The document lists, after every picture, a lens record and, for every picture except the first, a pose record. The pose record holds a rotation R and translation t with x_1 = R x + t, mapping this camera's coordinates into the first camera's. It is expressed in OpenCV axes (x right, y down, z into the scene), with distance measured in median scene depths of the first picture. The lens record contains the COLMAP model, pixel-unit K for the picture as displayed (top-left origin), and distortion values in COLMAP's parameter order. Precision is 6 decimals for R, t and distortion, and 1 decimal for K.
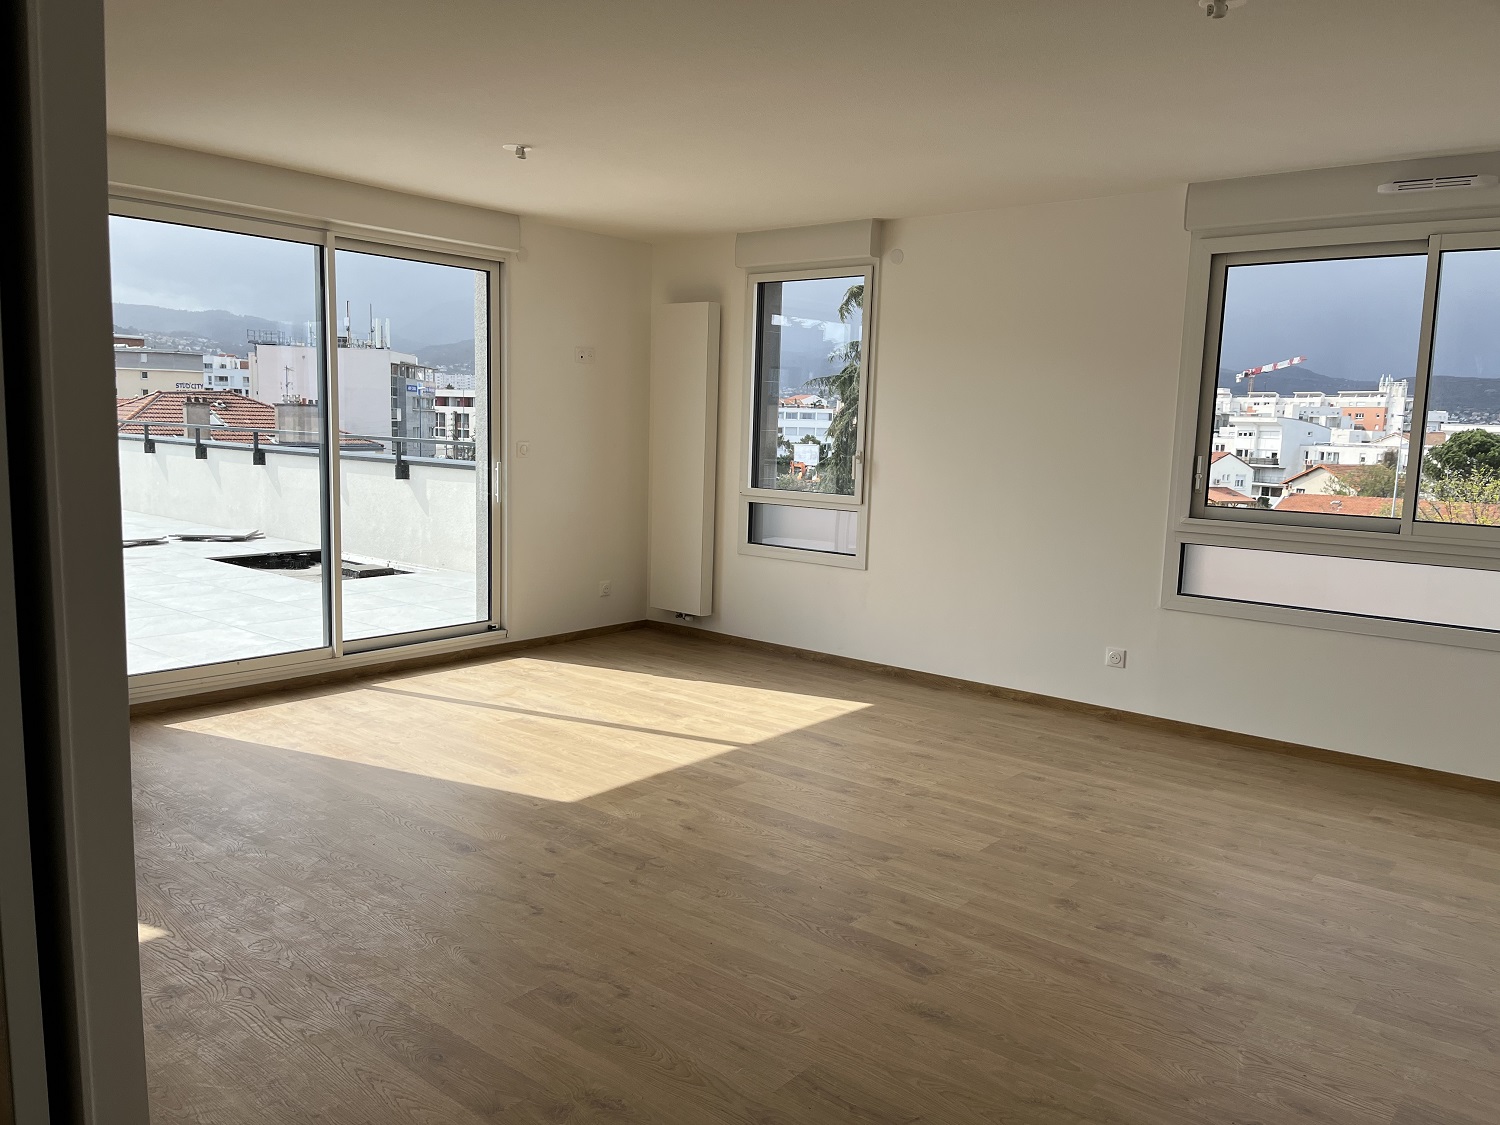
lens RADIAL K [[1138.6, 0, 748.3], [0, 1138.6, 567.6], [0, 0, 1]] dist [-0.007089, -0.042000]
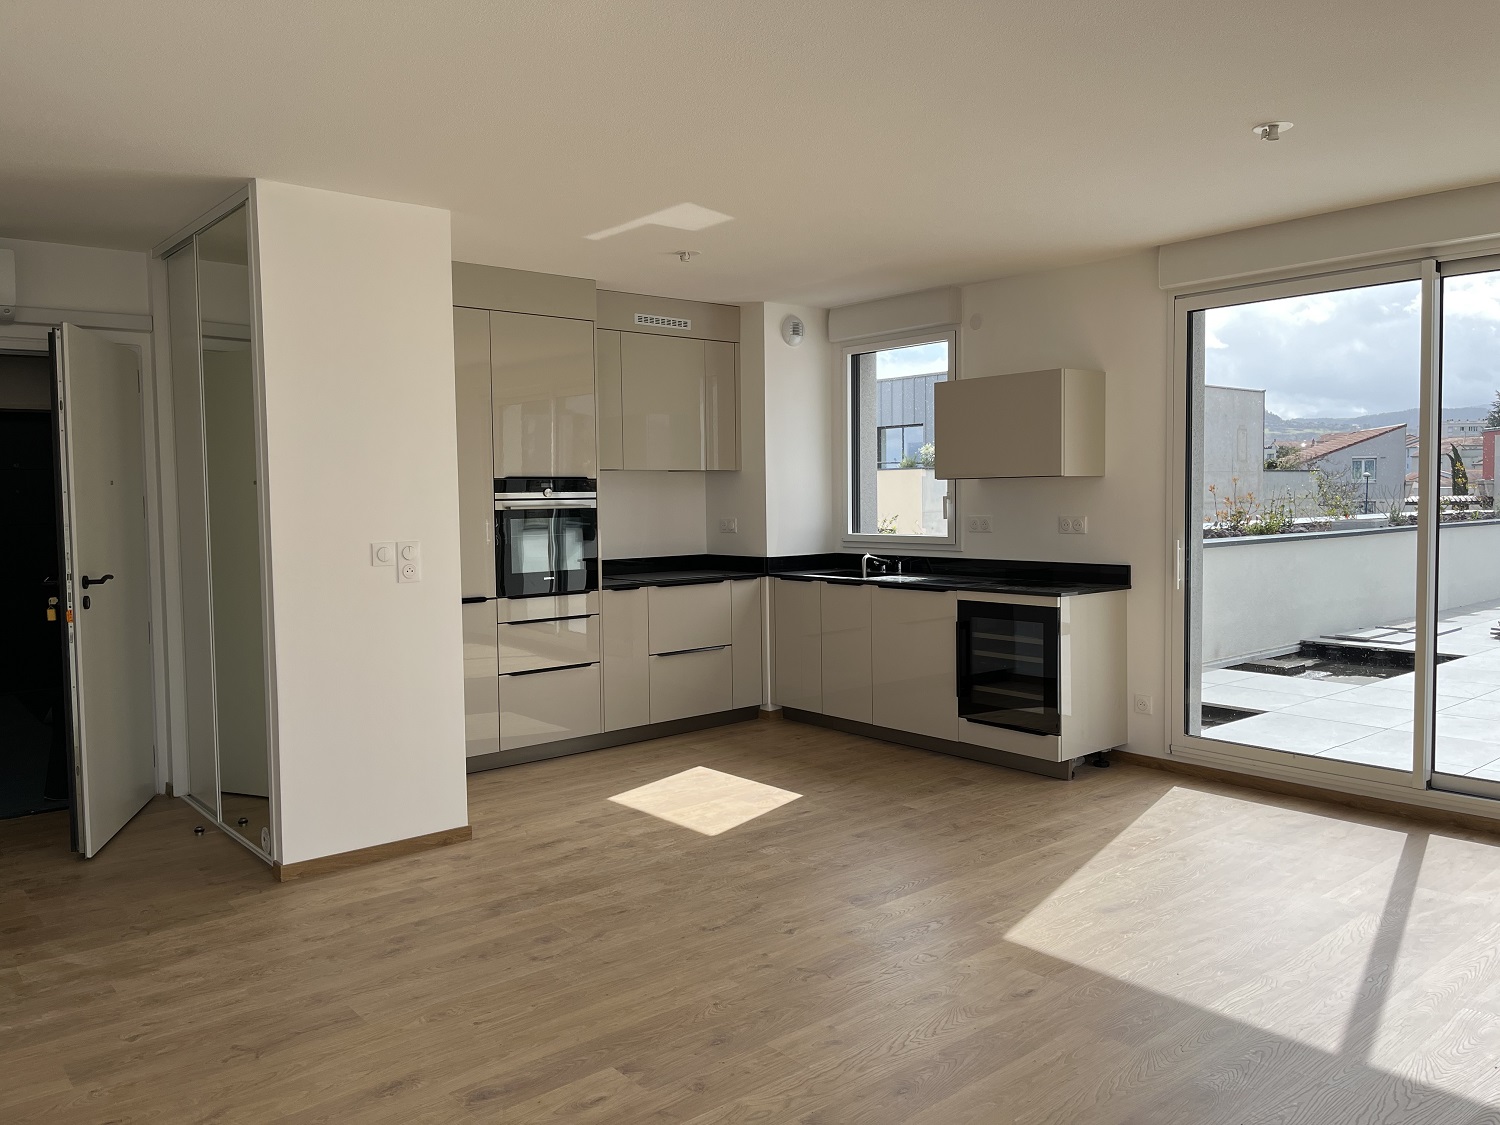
lens RADIAL K [[1138.6, 0, 749.8], [0, 1138.6, 553.7], [0, 0, 1]] dist [-0.007089, -0.042000]
pose [[-0.165379, 0.028610, -0.985815, 0.603782], [-0.128240, 0.990469, 0.050258, -0.078414], [0.977857, 0.134732, -0.160134, 0.808863]]
